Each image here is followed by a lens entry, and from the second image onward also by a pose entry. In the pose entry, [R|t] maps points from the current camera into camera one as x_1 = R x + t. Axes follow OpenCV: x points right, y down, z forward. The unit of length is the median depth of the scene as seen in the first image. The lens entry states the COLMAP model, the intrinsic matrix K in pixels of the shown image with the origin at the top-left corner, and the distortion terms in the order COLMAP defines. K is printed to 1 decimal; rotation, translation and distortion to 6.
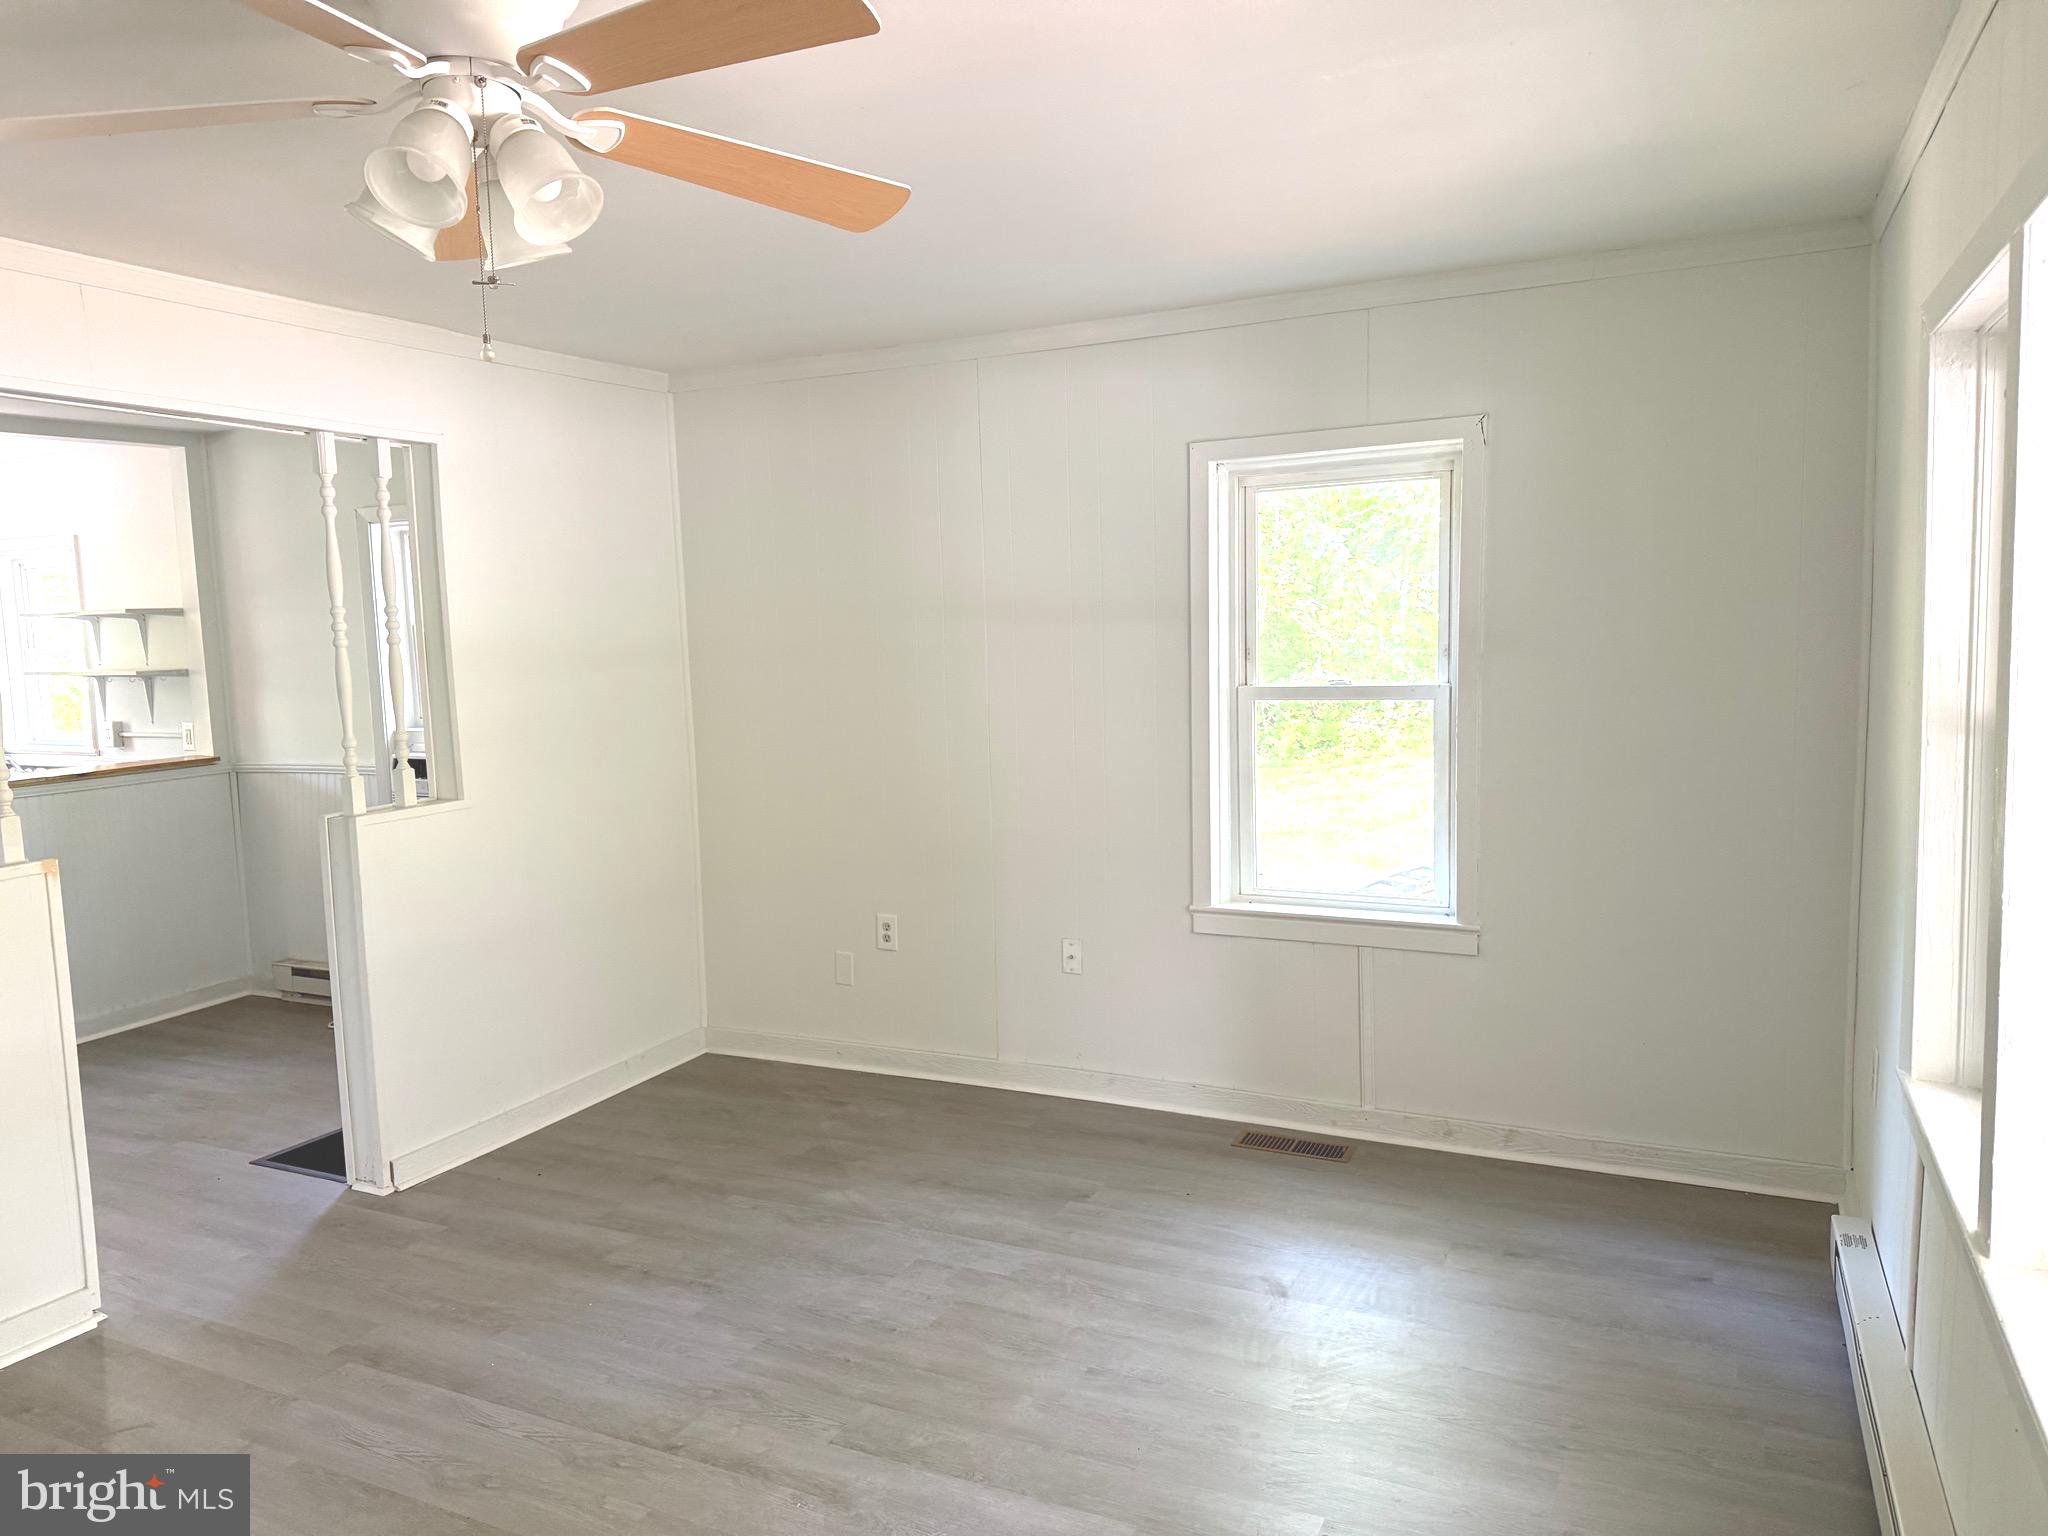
lens RADIAL K [[1430.3, 0, 1028.5], [0, 1430.3, 771.3], [0, 0, 1]] dist [0.049612, -0.057562]
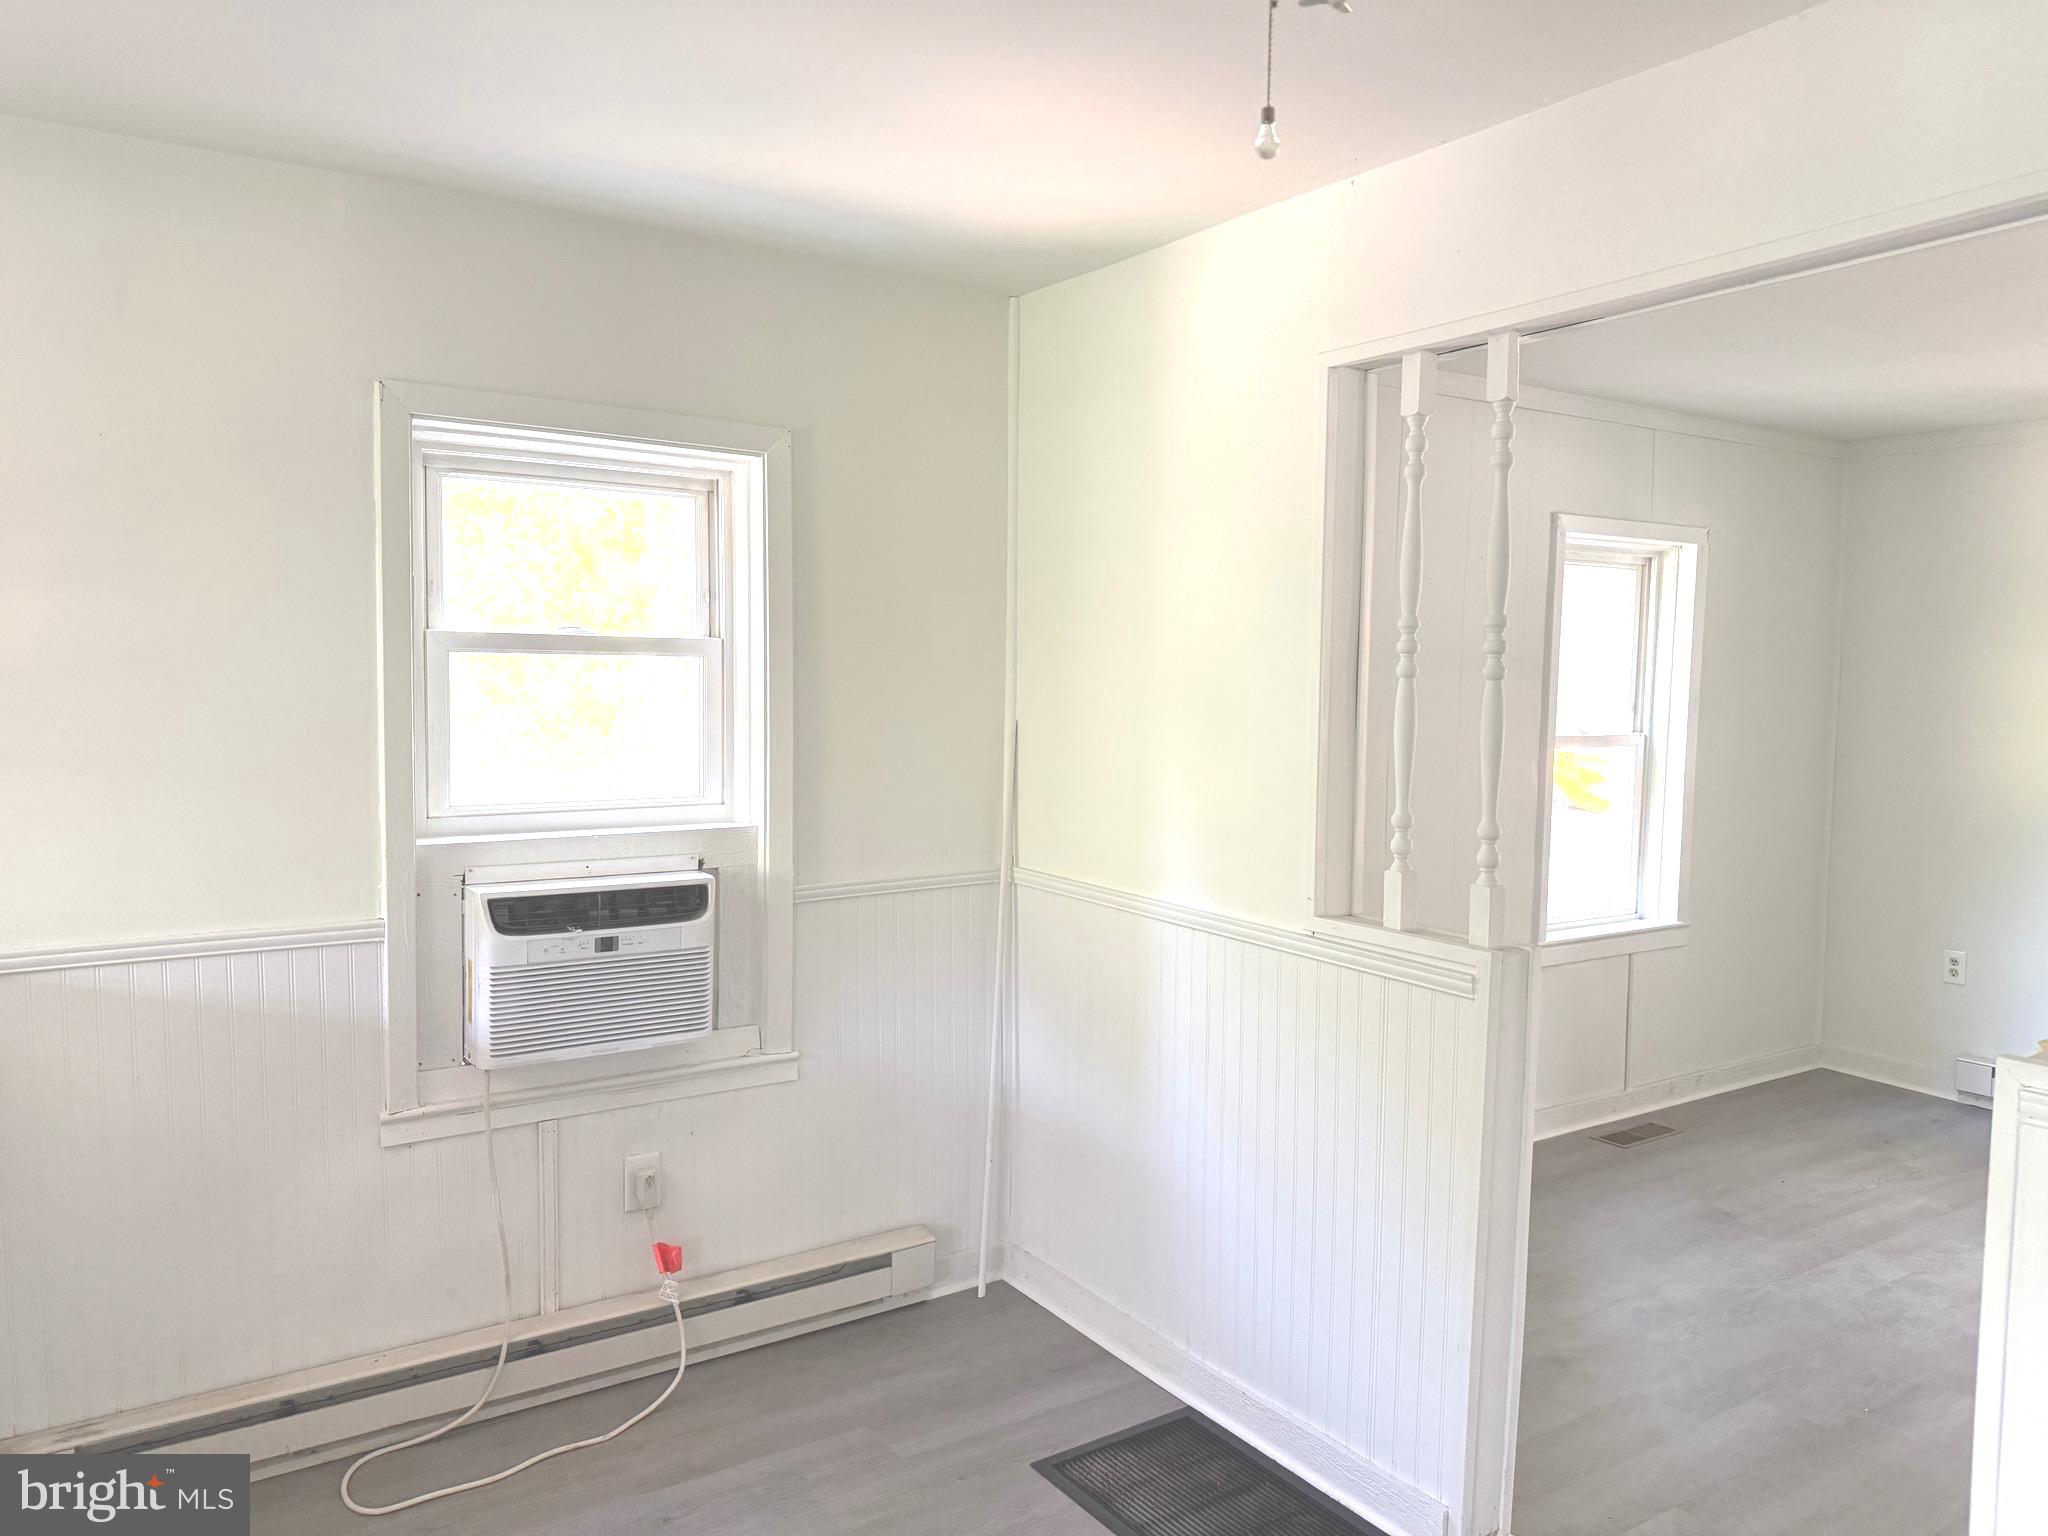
lens RADIAL K [[1430.3, 0, 1019.0], [0, 1430.3, 772.5], [0, 0, 1]] dist [0.049612, -0.057562]
pose [[0.529682, -0.030411, 0.847651, -1.054147], [0.070852, 0.997451, -0.008489, -0.054386], [-0.845232, 0.064554, 0.530486, 0.789436]]
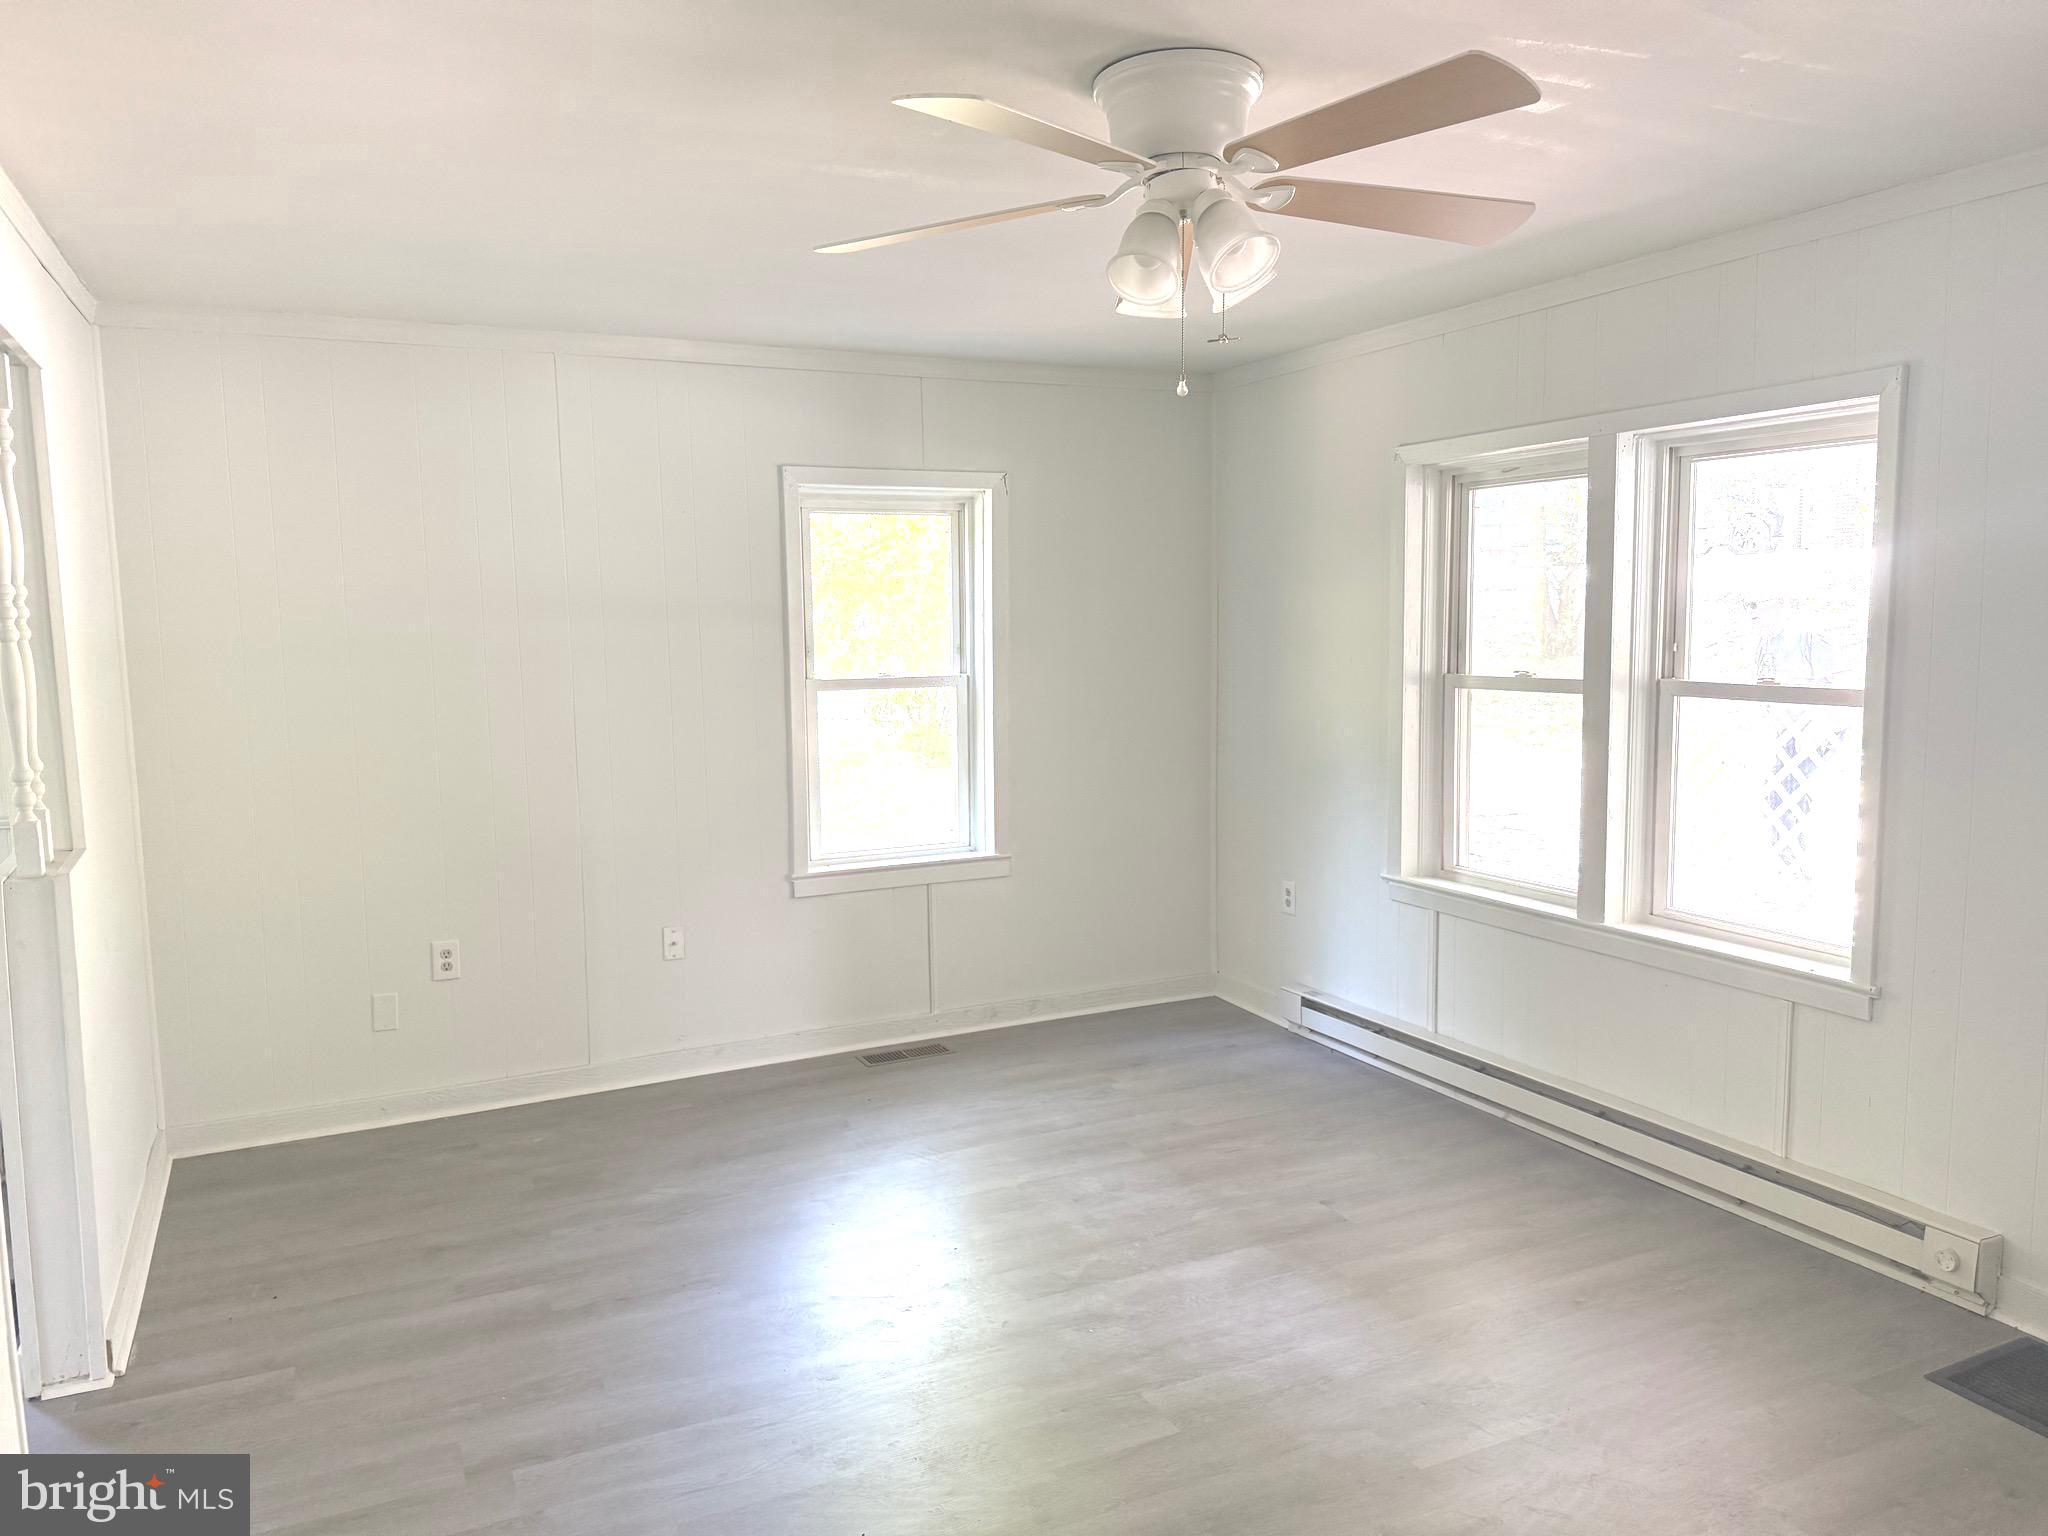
lens RADIAL K [[1430.3, 0, 990.4], [0, 1430.3, 767.2], [0, 0, 1]] dist [0.049612, -0.057562]
pose [[0.638051, -0.071411, 0.766676, -0.687857], [0.084043, 0.996200, 0.022847, -0.003723], [-0.765394, 0.049857, 0.641628, 0.154197]]
